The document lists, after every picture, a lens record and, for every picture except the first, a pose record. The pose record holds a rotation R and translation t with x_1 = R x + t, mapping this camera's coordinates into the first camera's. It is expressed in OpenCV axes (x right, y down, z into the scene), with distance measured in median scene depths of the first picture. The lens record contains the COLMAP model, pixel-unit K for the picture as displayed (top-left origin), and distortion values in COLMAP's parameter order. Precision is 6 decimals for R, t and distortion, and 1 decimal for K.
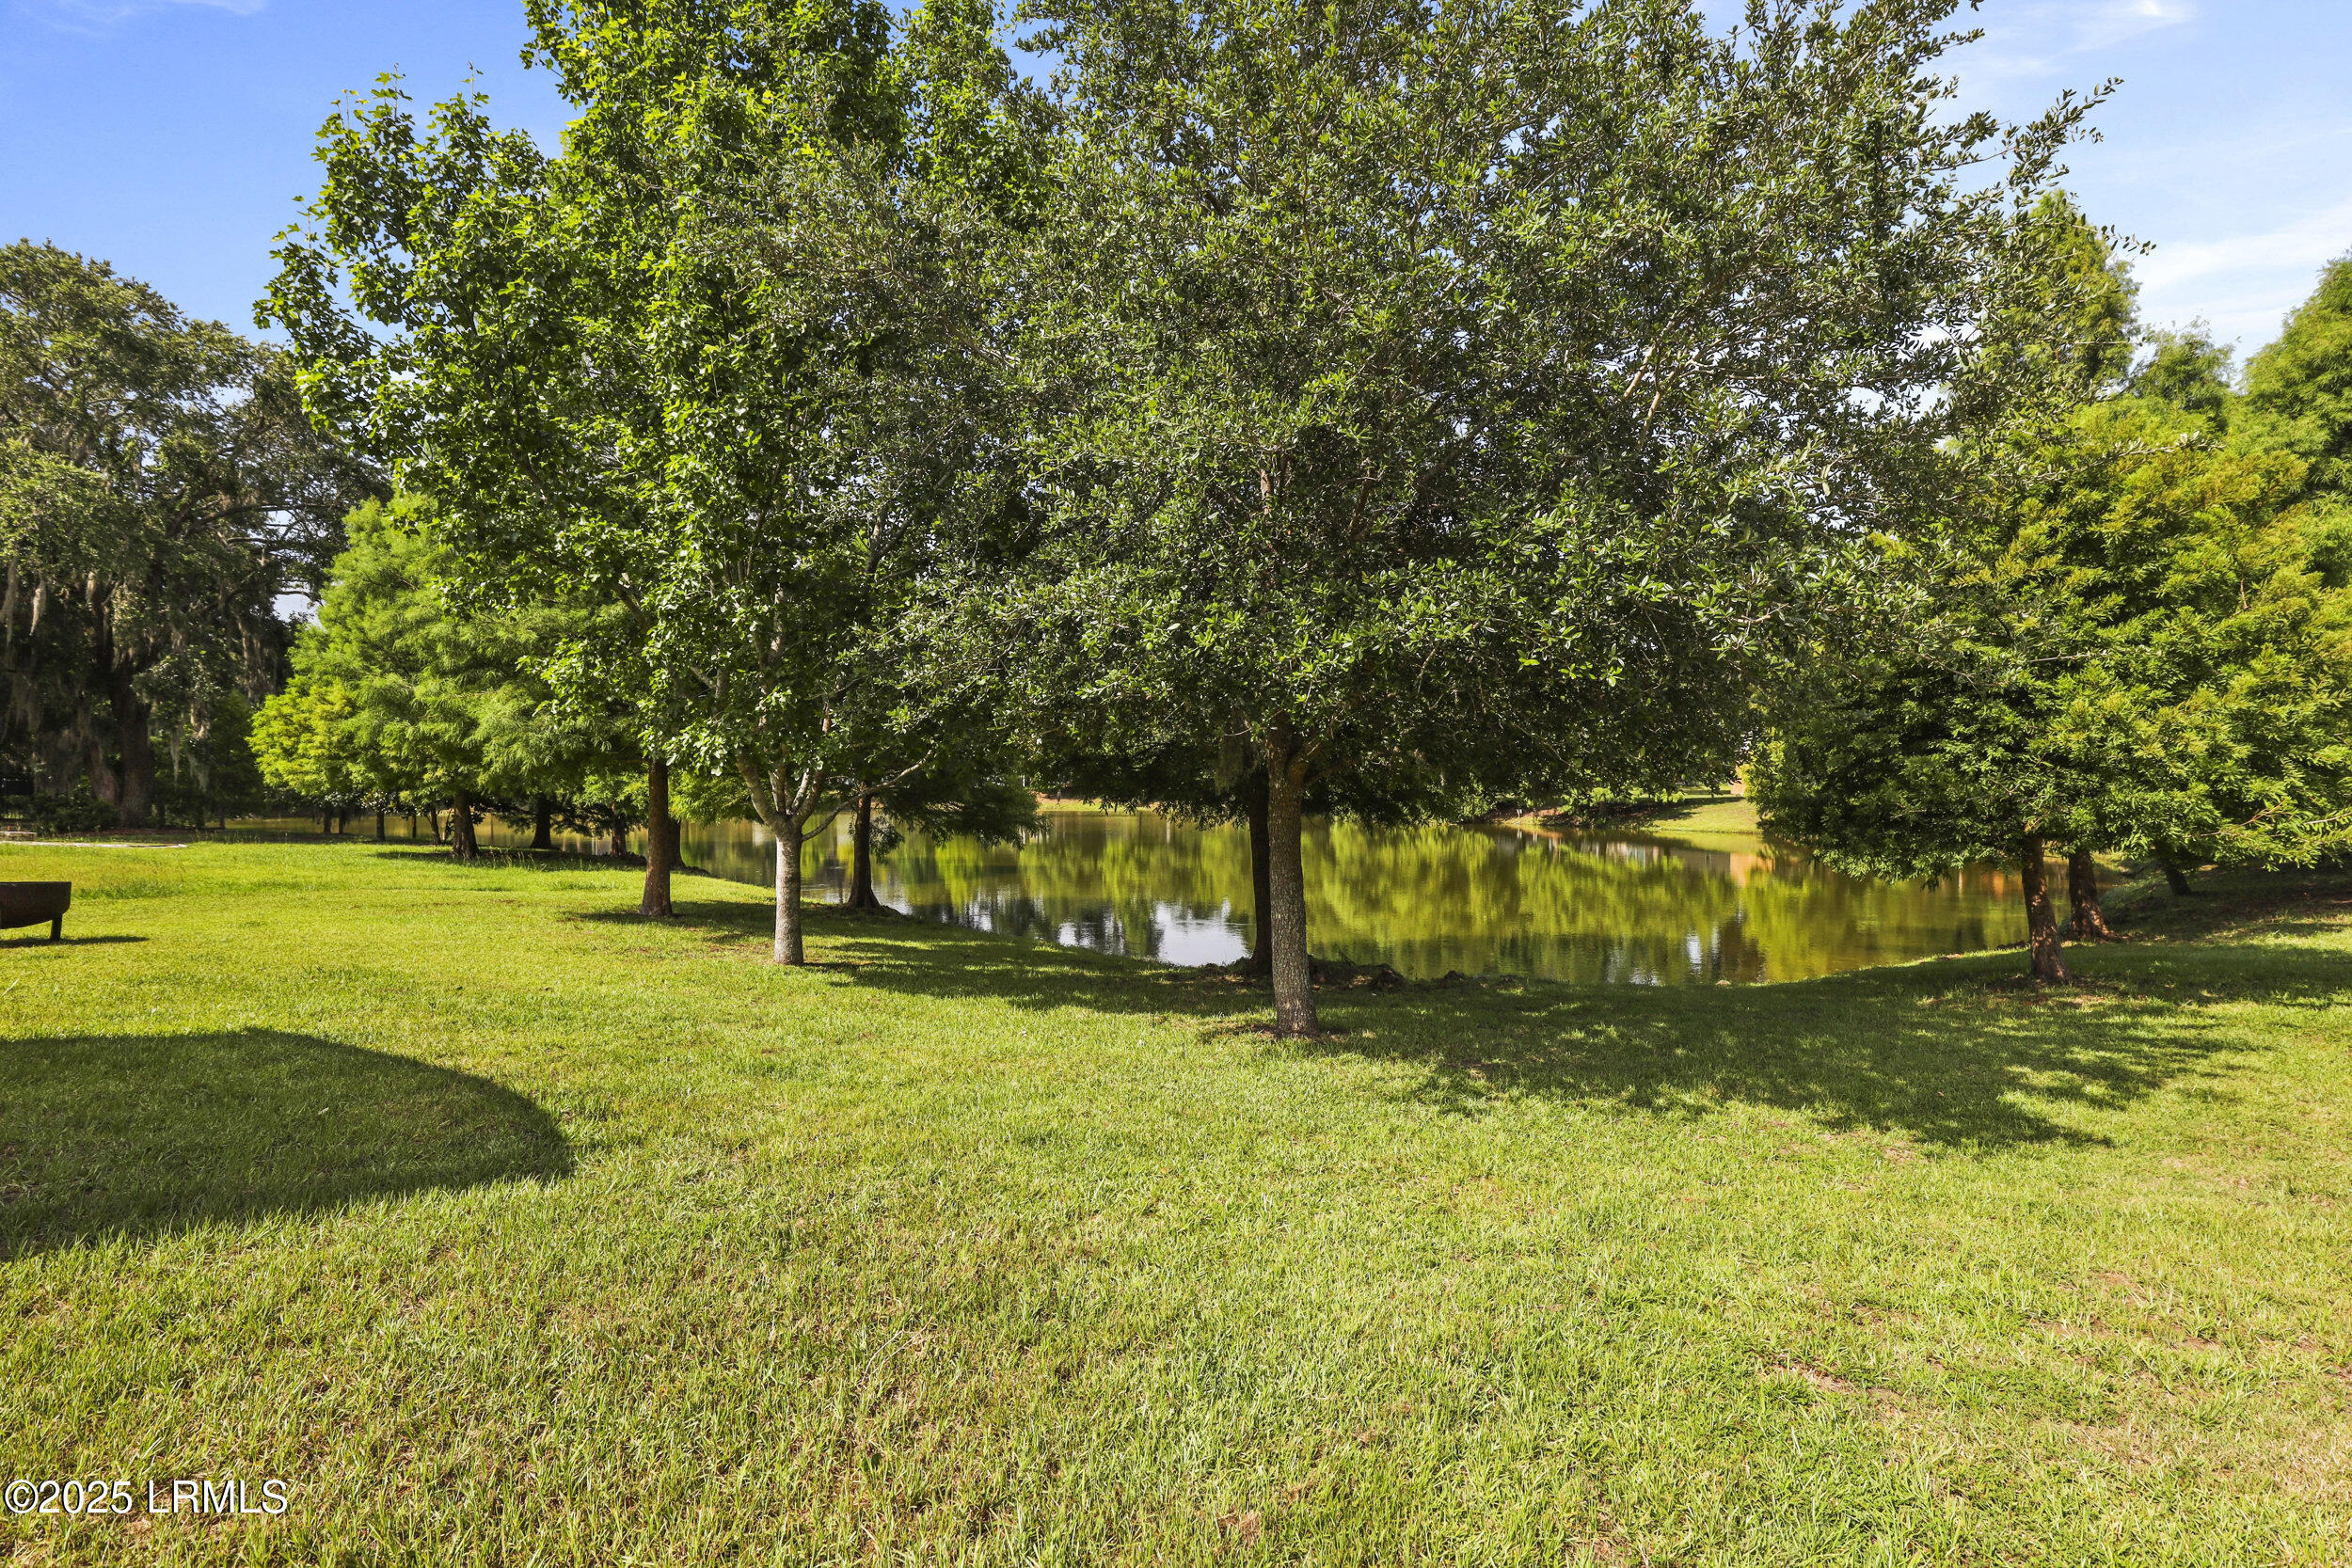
lens RADIAL K [[1075.0, 0, 1187.0], [0, 1075.0, 784.5], [0, 0, 1]] dist [-0.032874, 0.007054]
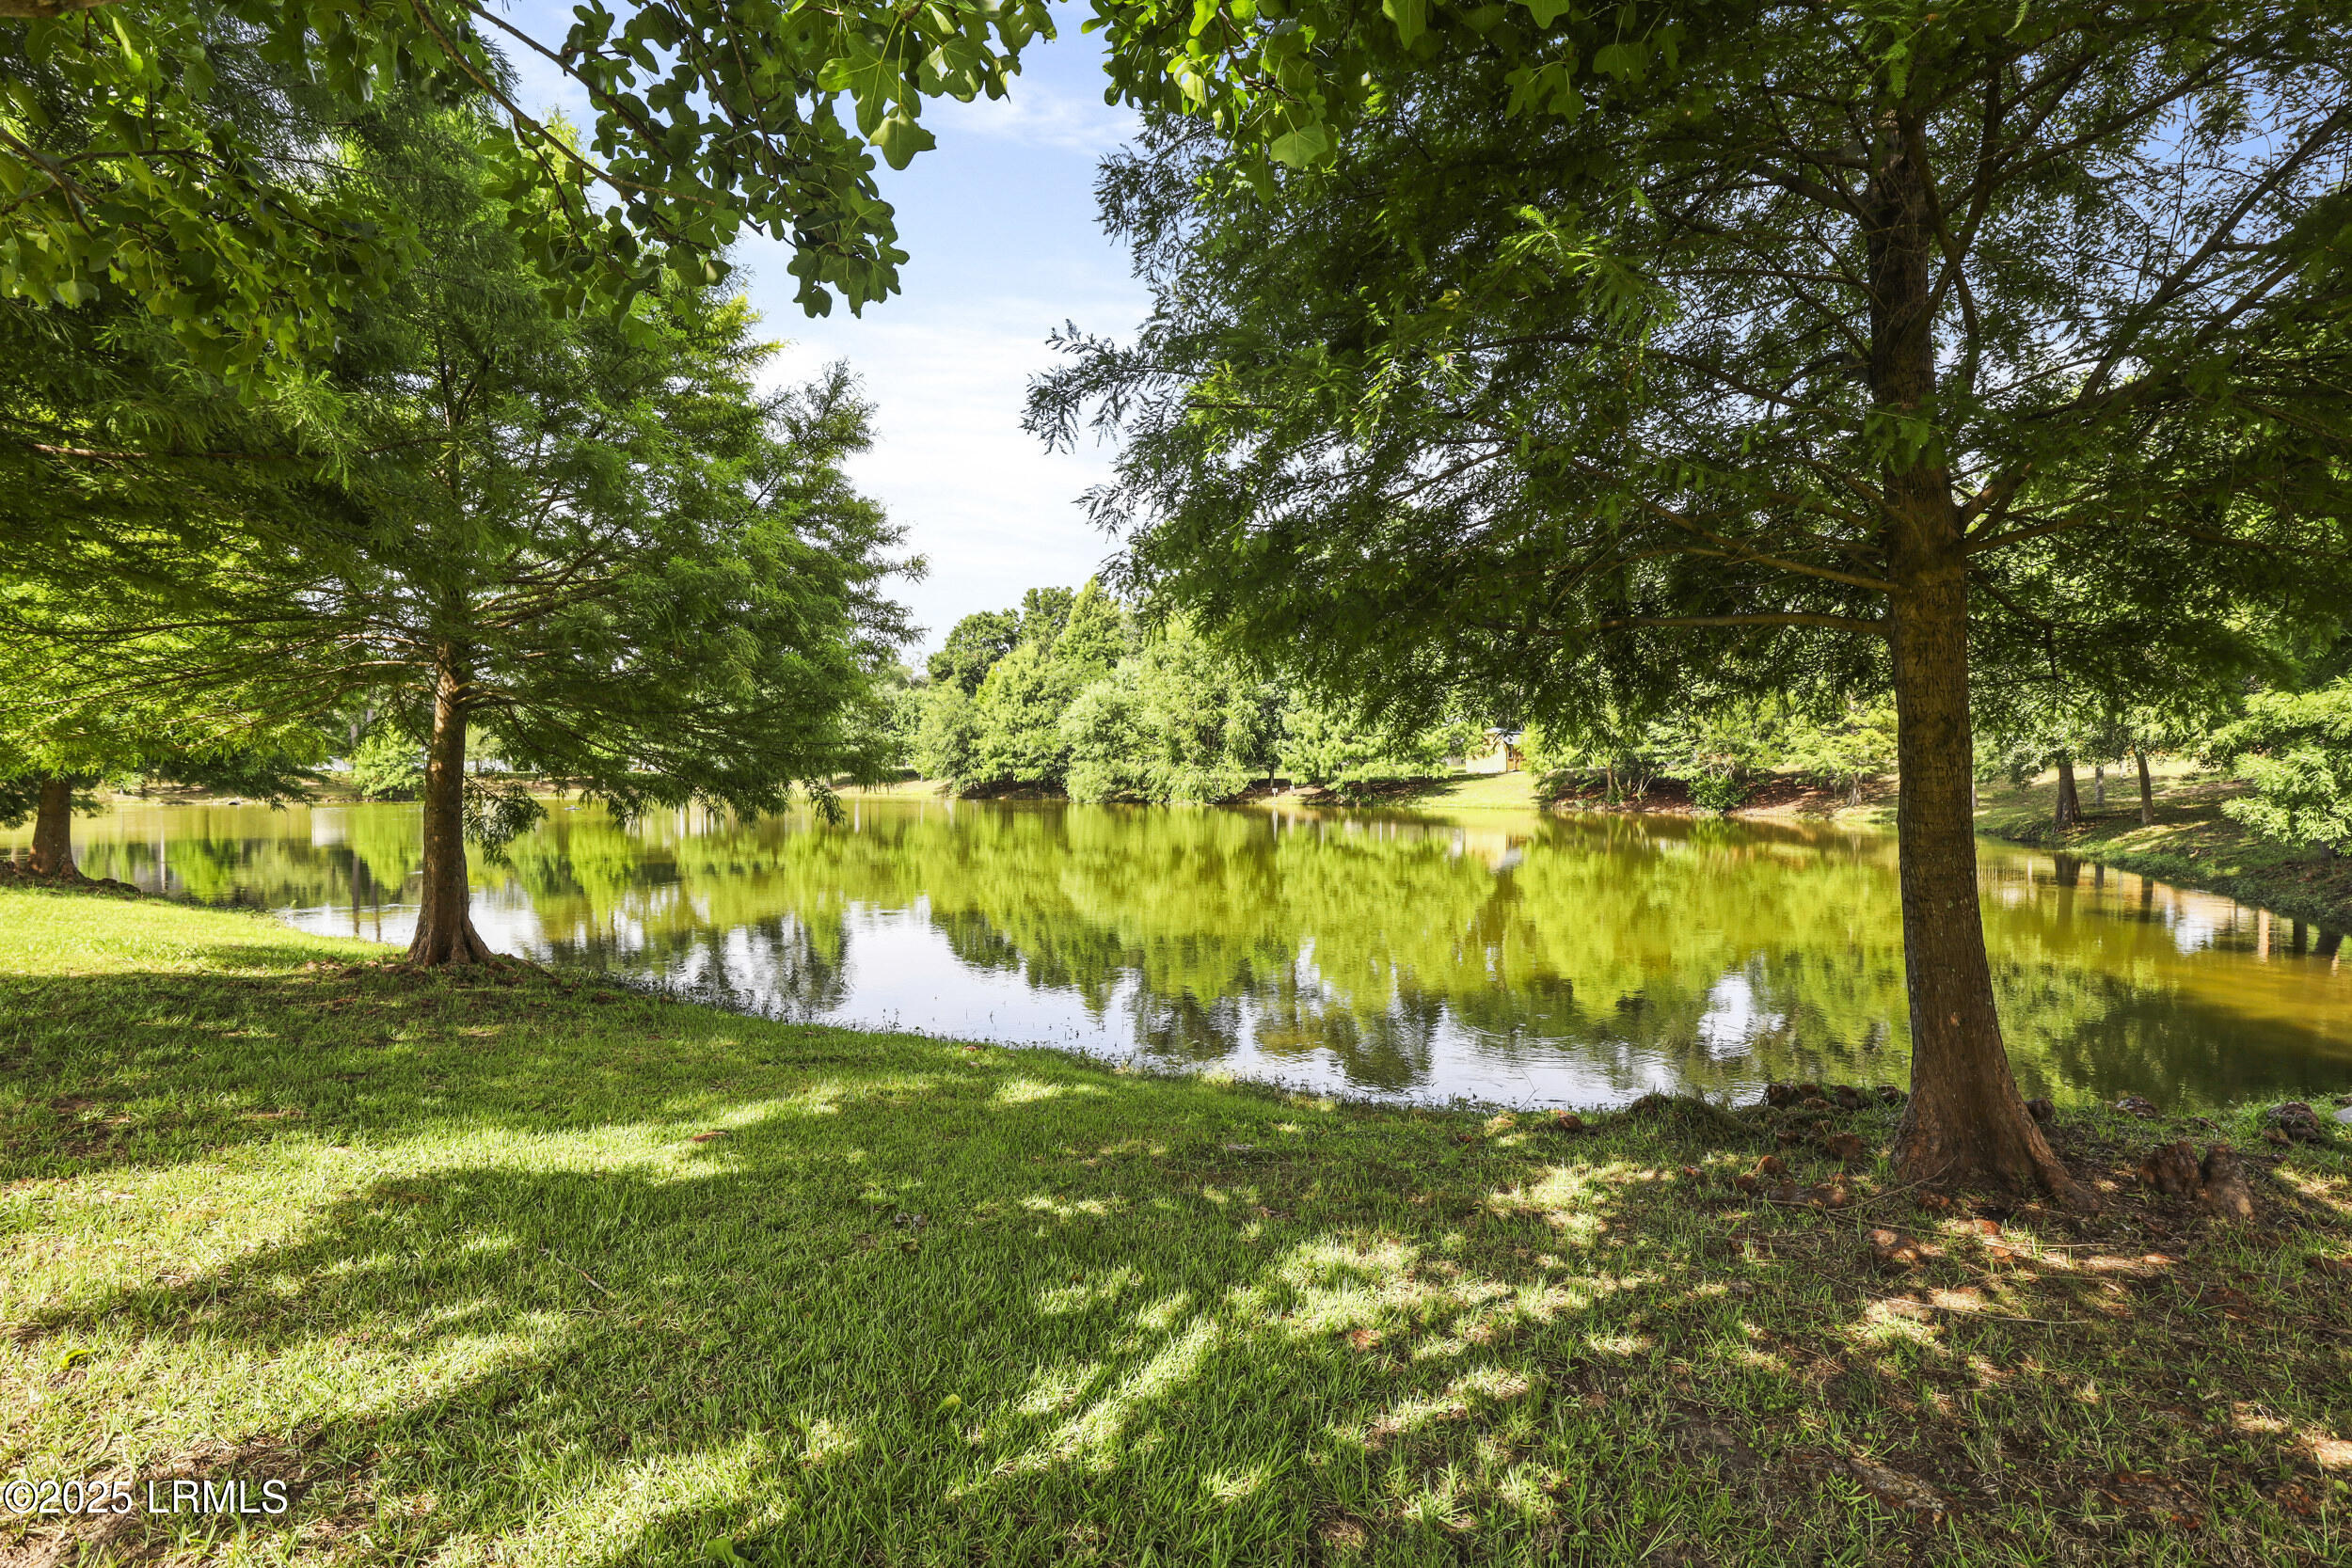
lens RADIAL K [[1075.0, 0, 1187.0], [0, 1075.0, 784.5], [0, 0, 1]] dist [-0.032874, 0.007054]
pose [[0.954711, -0.007655, 0.297435, -0.039771], [0.004851, 0.999937, 0.010164, 0.010776], [-0.297494, -0.008261, 0.954688, 0.139565]]
